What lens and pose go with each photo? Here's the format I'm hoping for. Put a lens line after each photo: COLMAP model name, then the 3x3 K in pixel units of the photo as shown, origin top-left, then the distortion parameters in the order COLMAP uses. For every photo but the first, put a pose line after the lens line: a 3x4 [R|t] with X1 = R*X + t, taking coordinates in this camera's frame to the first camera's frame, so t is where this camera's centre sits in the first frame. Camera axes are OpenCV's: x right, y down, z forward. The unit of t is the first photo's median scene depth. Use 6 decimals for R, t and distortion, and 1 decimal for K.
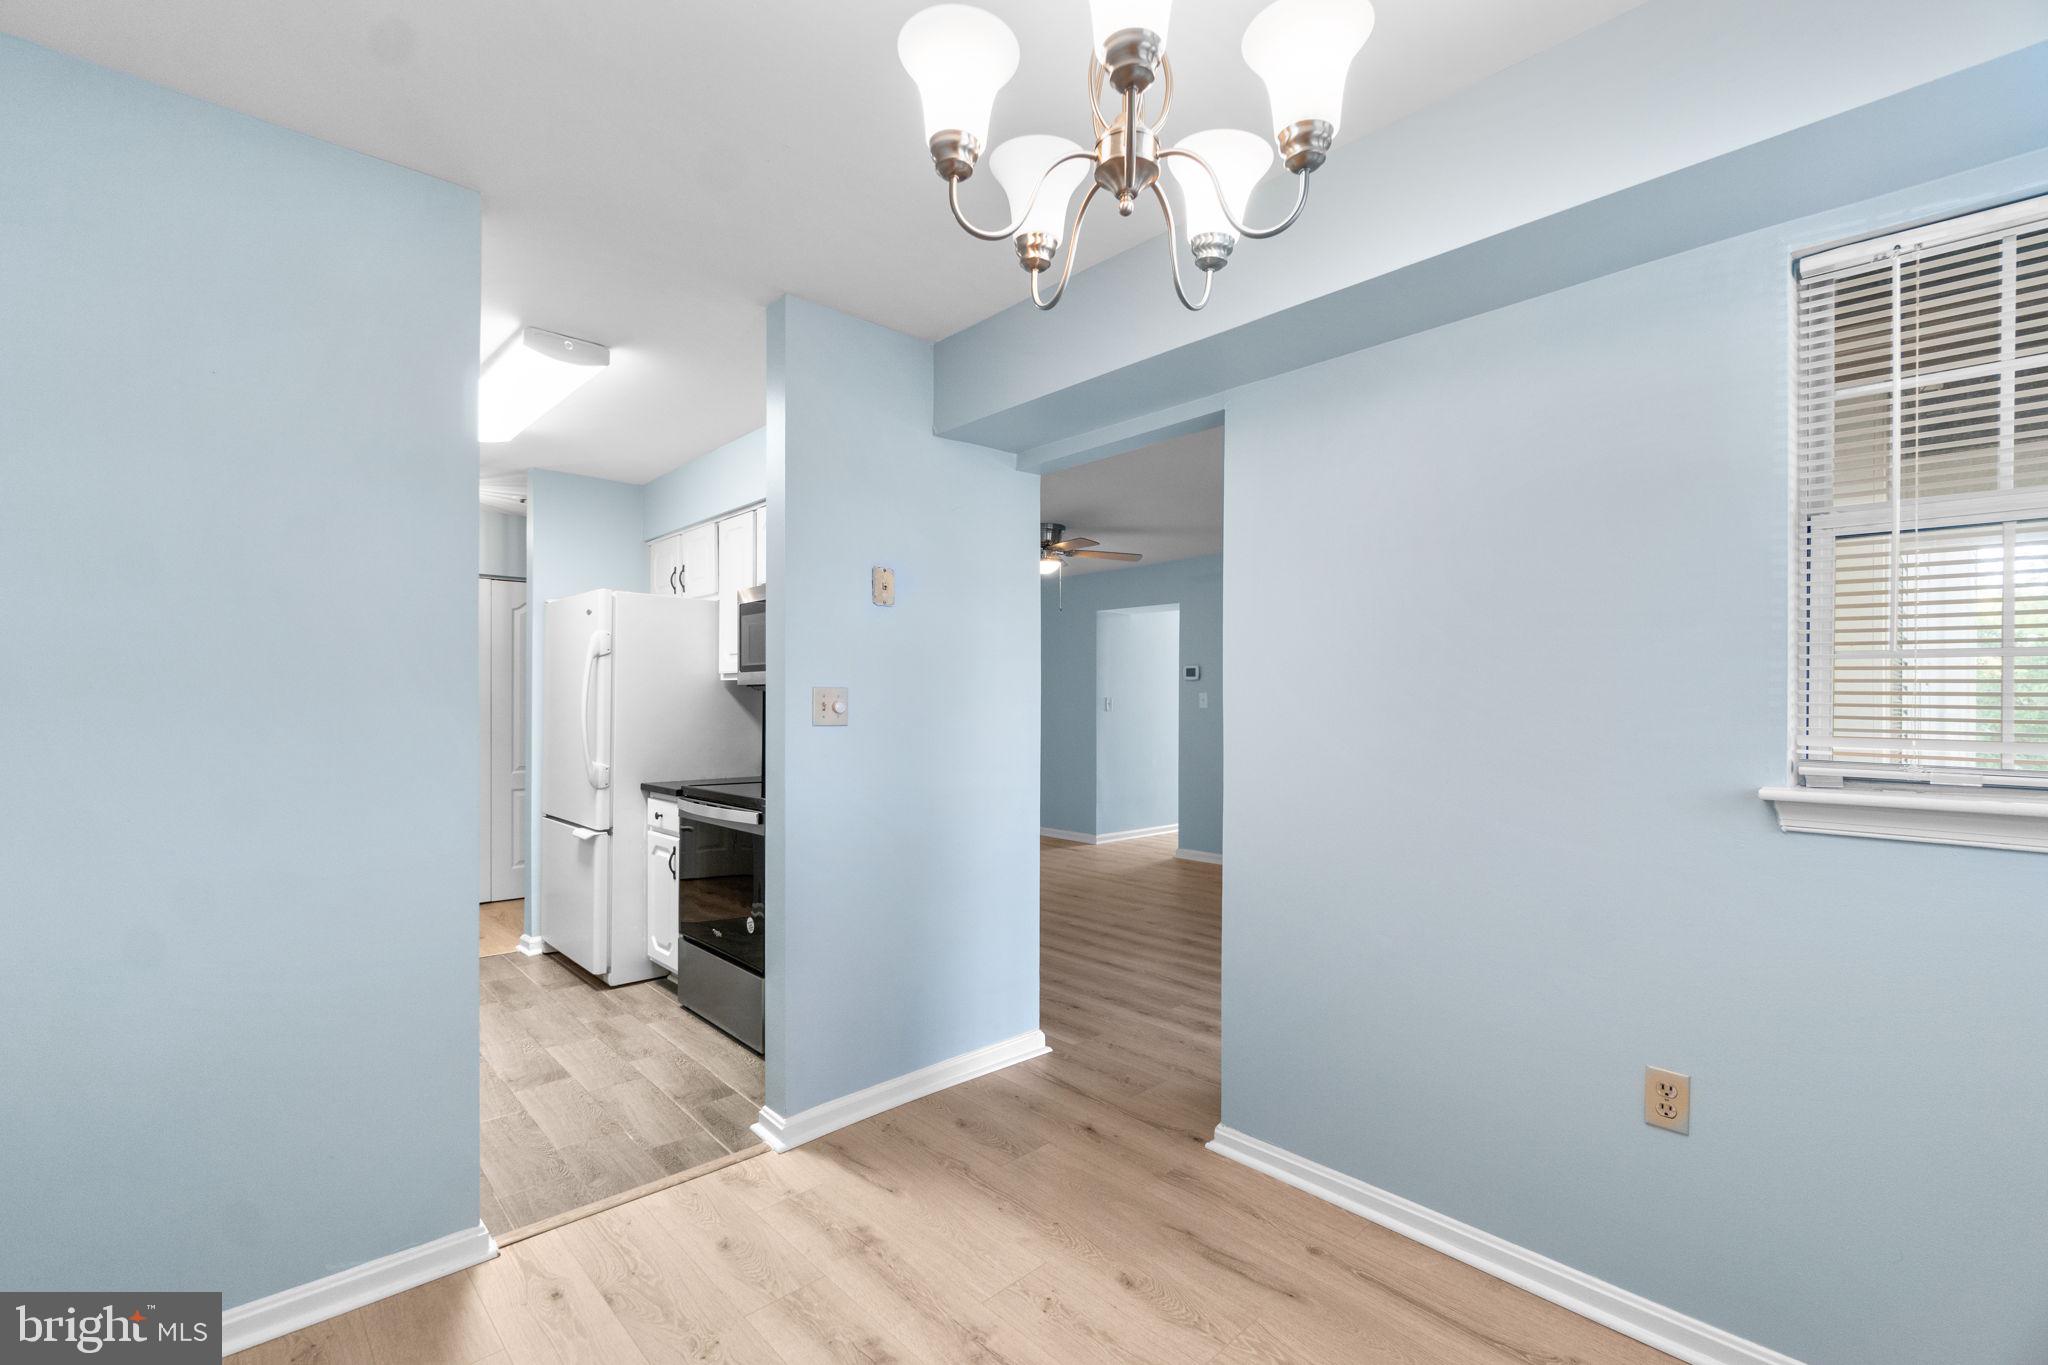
lens RADIAL K [[906.6, 0, 1024.0], [0, 906.6, 711.0], [0, 0, 1]] dist [-0.002171, -0.000196]
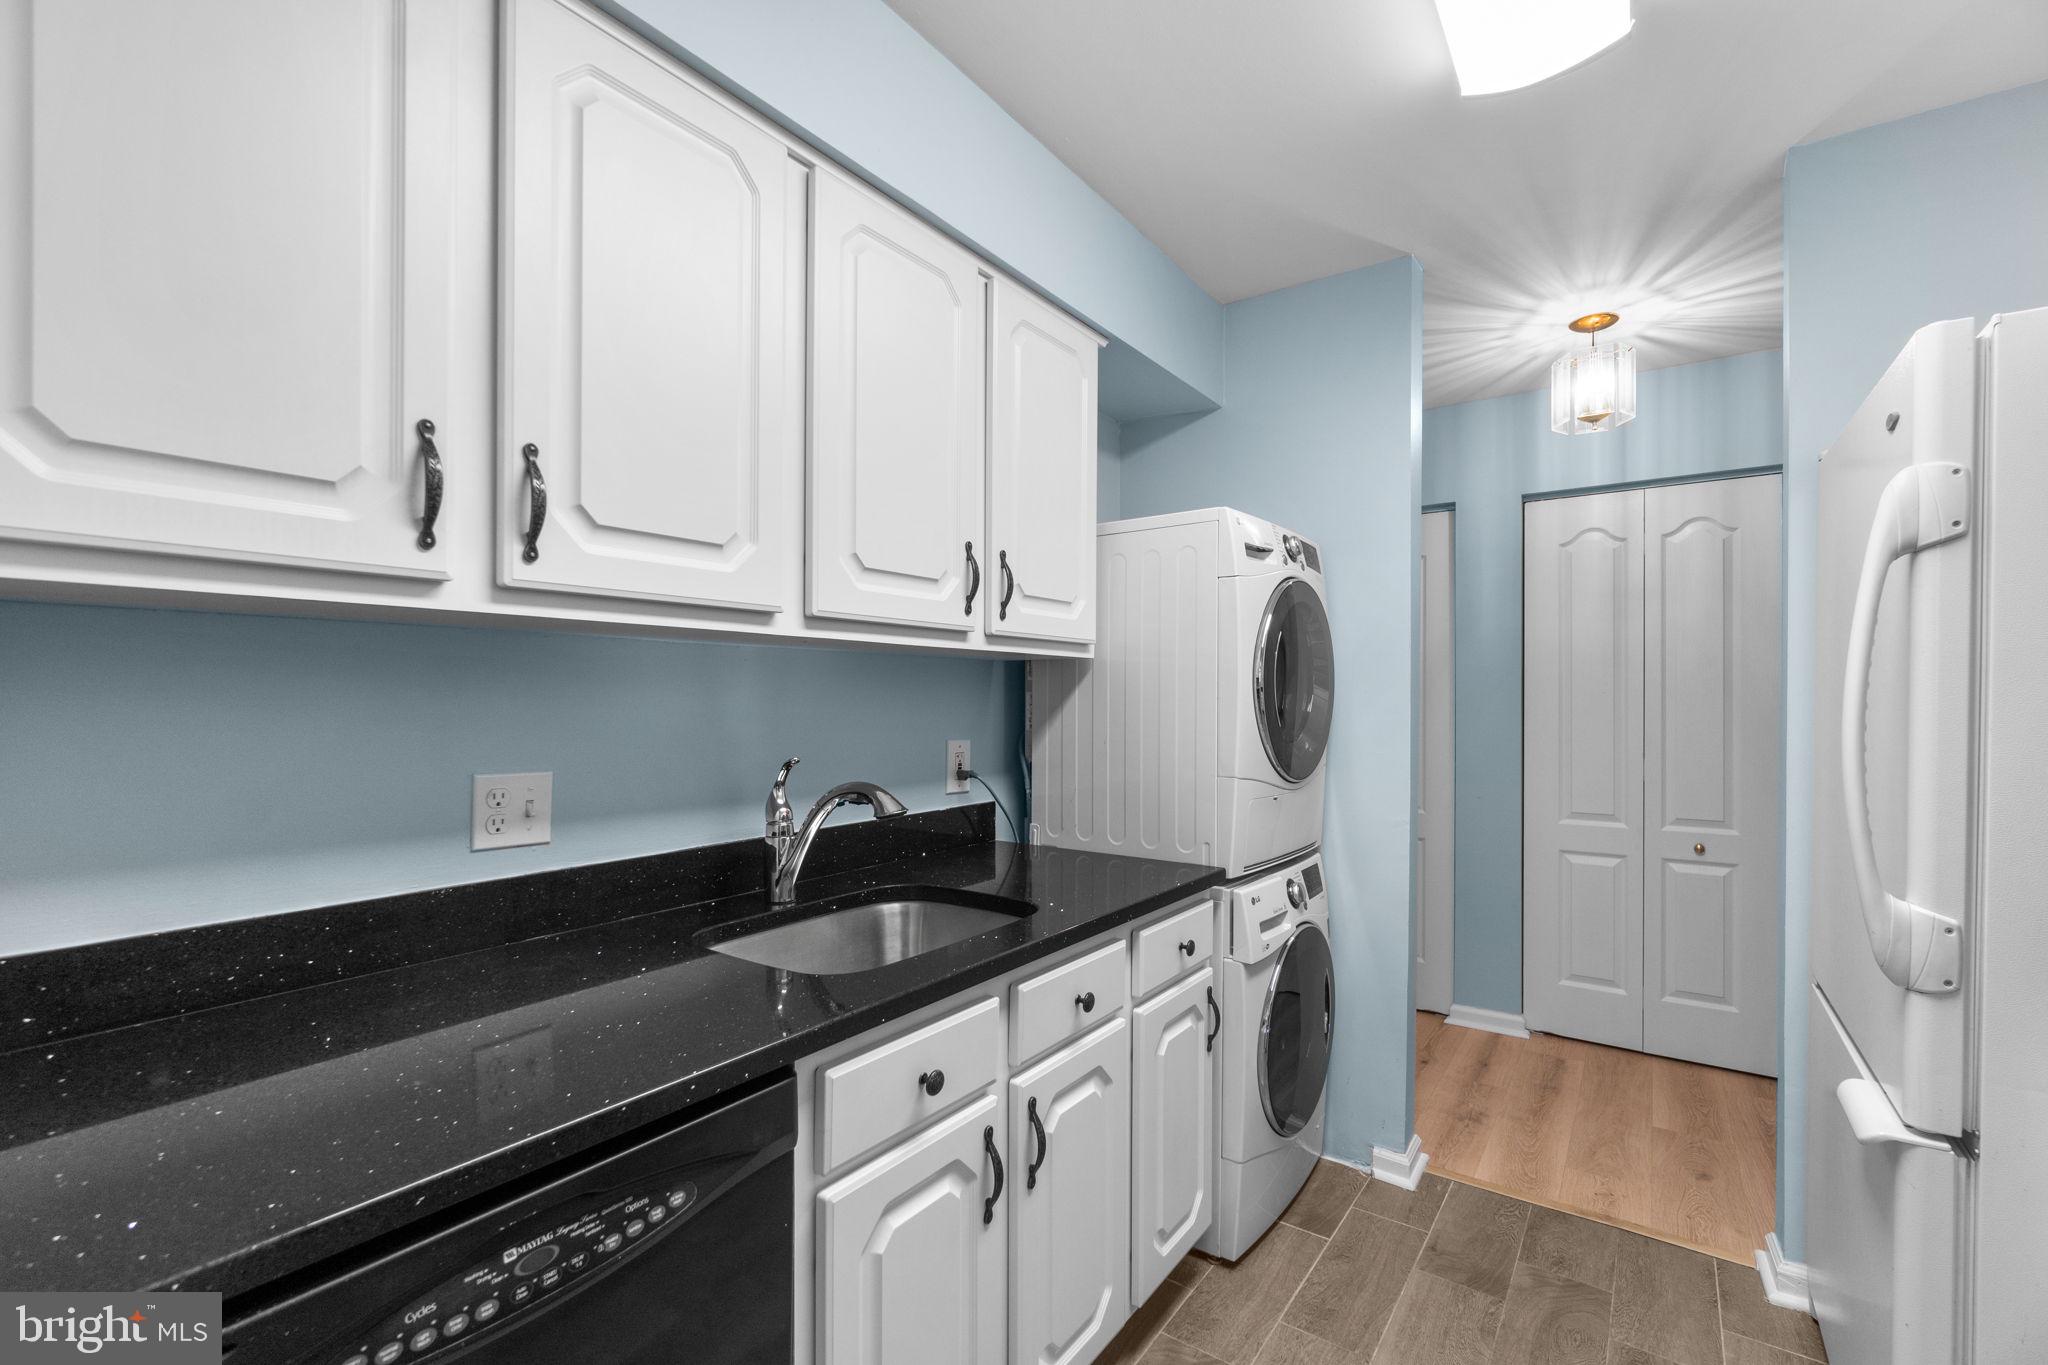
lens RADIAL K [[892.0, 0, 1021.2], [0, 892.0, 702.8], [0, 0, 1]] dist [0.000799, 0.000257]
pose [[0.209114, -0.003361, -0.977886, -0.238185], [-0.008195, 0.999953, -0.005189, -0.005801], [0.977857, 0.009099, 0.209076, 0.640034]]
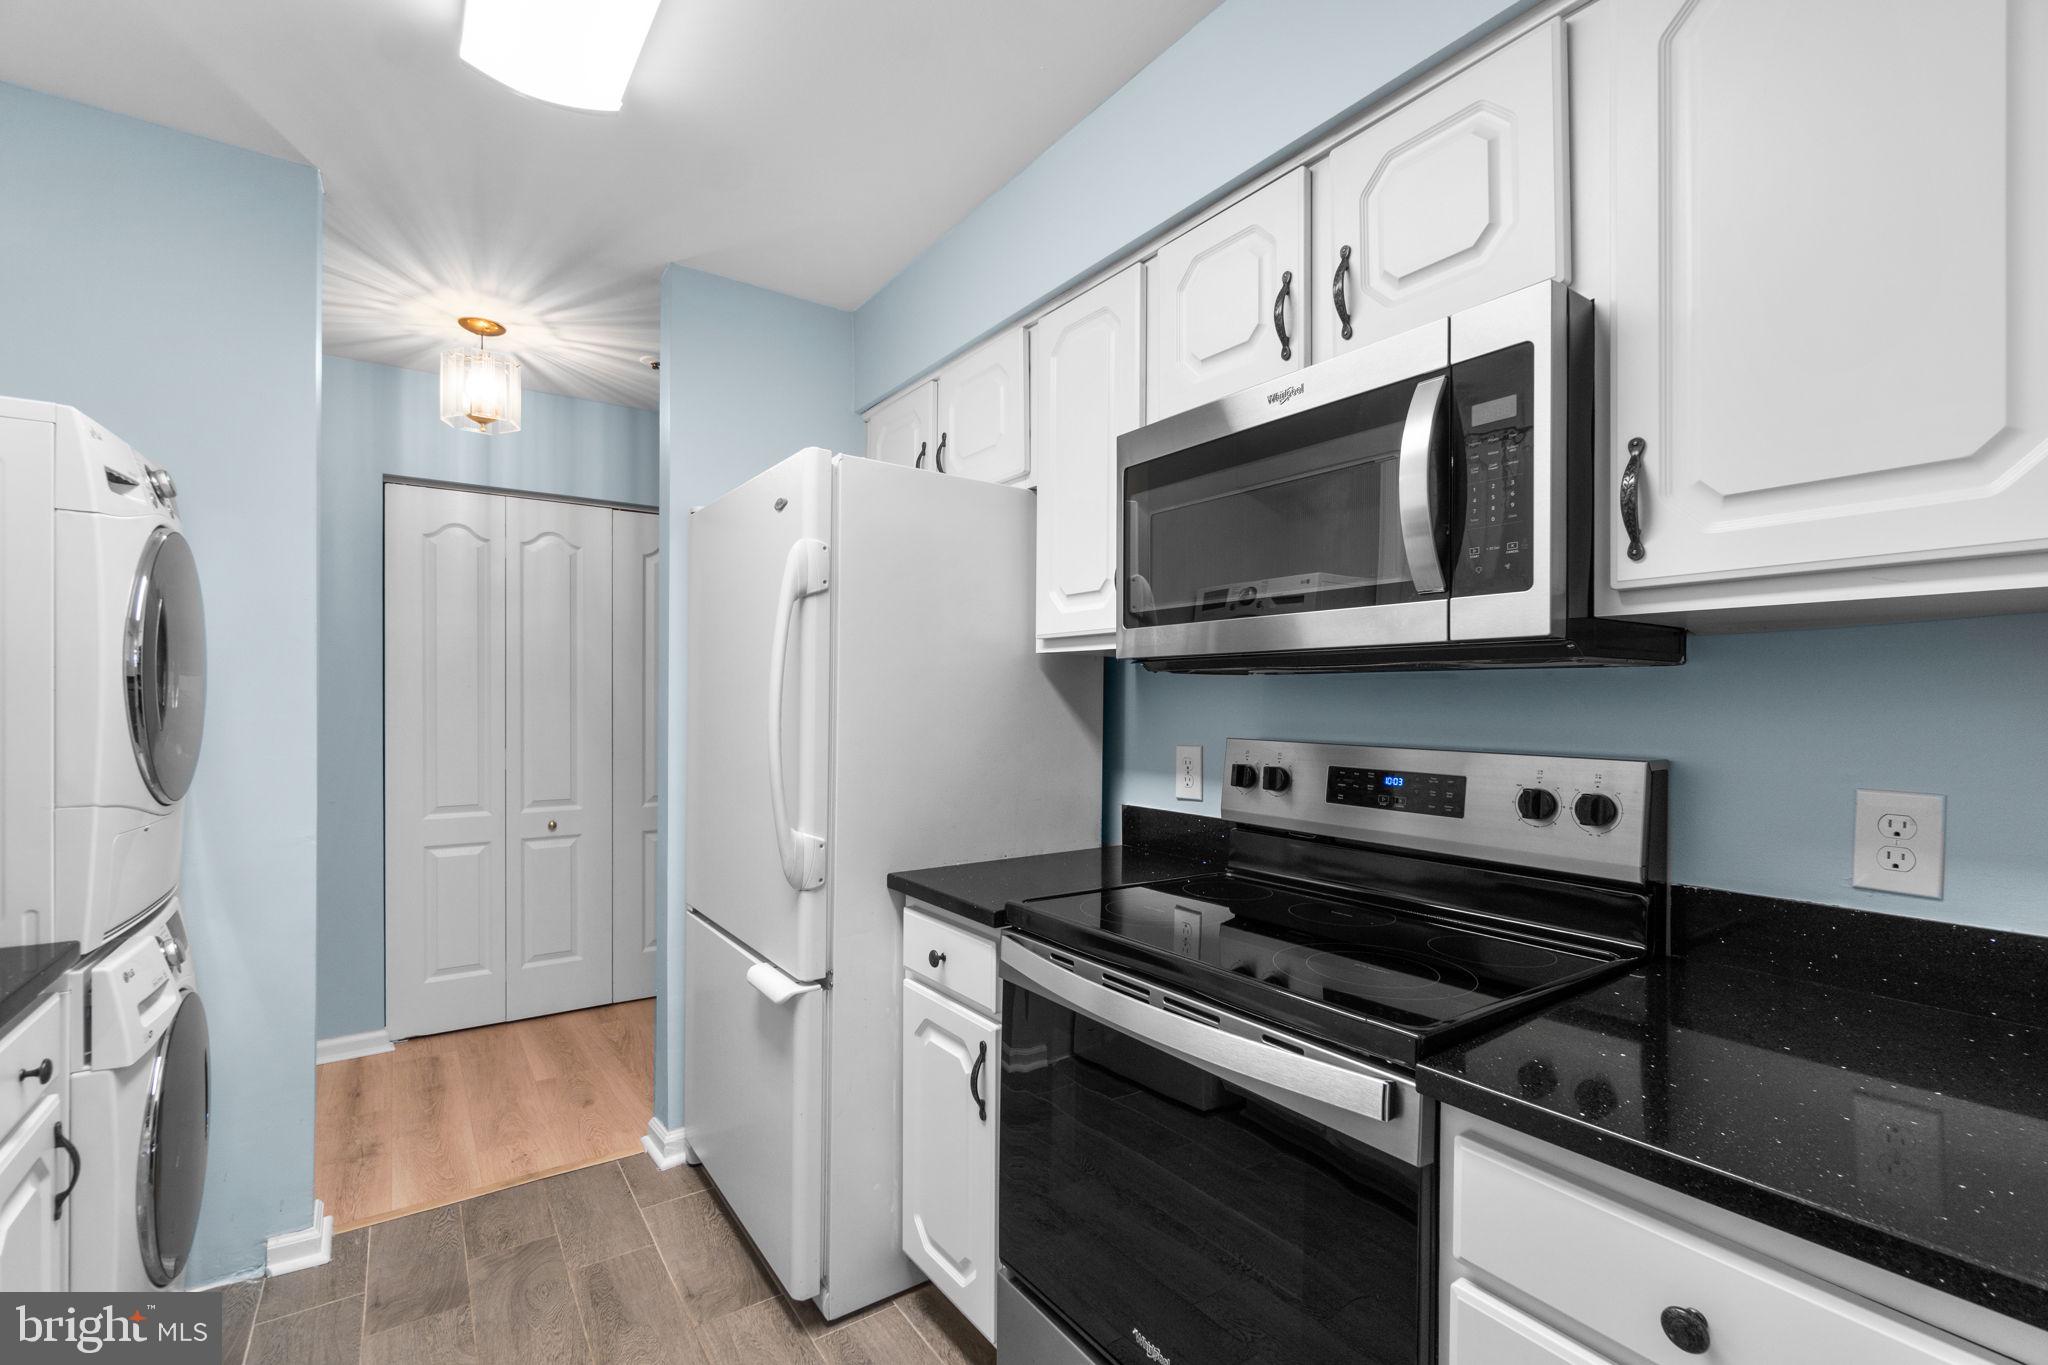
lens RADIAL K [[889.3, 0, 1027.0], [0, 889.3, 707.3], [0, 0, 1]] dist [-0.000361, 0.000277]
pose [[0.992373, 0.000535, -0.123269, -0.301513], [-0.000256, 0.999997, 0.002285, -0.006224], [0.123270, -0.002236, 0.992371, 0.568321]]
